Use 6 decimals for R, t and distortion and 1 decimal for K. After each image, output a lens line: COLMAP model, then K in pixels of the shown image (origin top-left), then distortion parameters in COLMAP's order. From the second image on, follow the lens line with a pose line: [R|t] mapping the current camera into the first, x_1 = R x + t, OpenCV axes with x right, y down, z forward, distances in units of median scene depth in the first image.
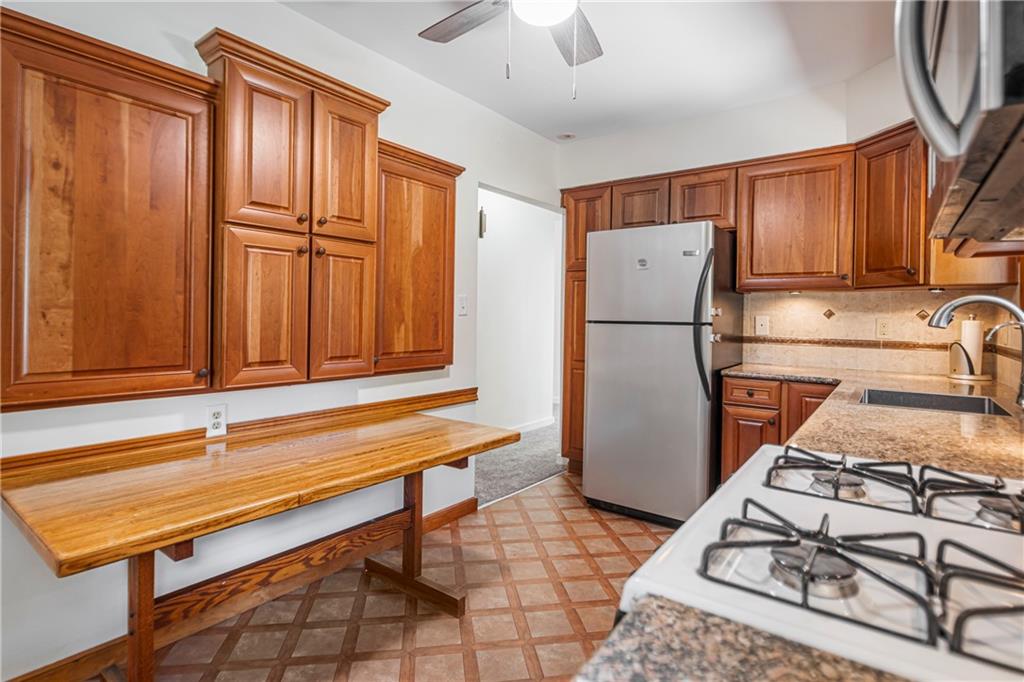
lens RADIAL K [[526.1, 0, 511.4], [0, 526.1, 321.5], [0, 0, 1]] dist [0.001135, 0.000150]
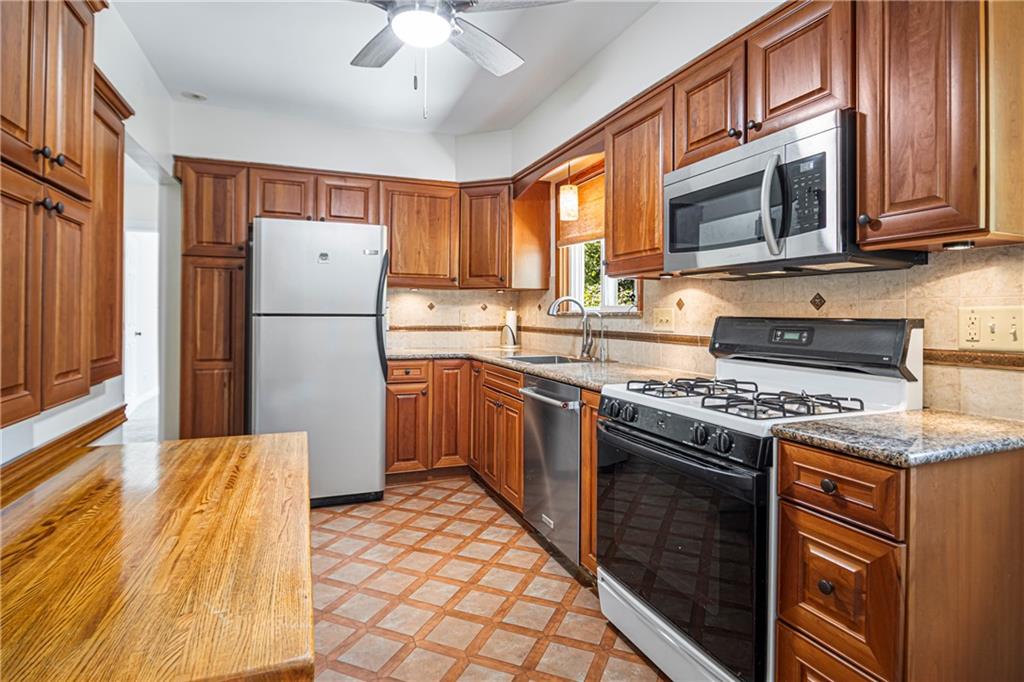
lens RADIAL K [[537.3, 0, 509.6], [0, 537.3, 316.9], [0, 0, 1]] dist [0.000059, 0.000135]
pose [[0.527972, -0.015424, 0.849122, -0.464481], [0.008445, 0.999881, 0.012911, -0.004285], [-0.849220, 0.000354, 0.528040, 0.140789]]
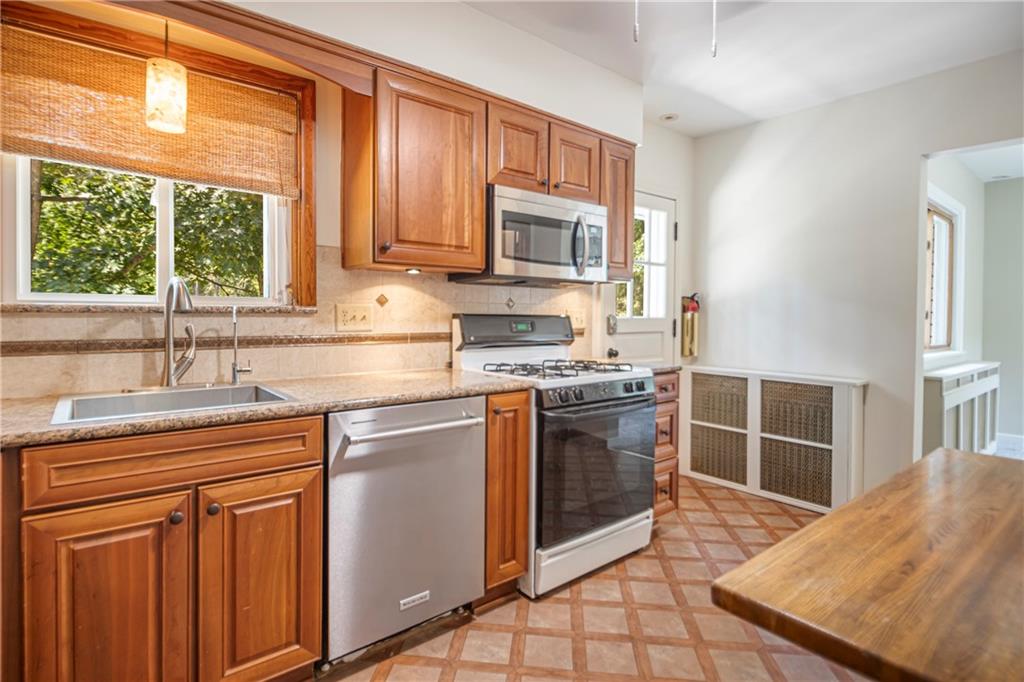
lens RADIAL K [[526.1, 0, 511.4], [0, 526.1, 321.5], [0, 0, 1]] dist [0.001135, 0.000150]
pose [[-0.969496, -0.023016, 0.244026, 0.058928], [-0.017542, 0.999544, 0.024584, -0.002406], [-0.244480, 0.019553, -0.969457, 1.120072]]
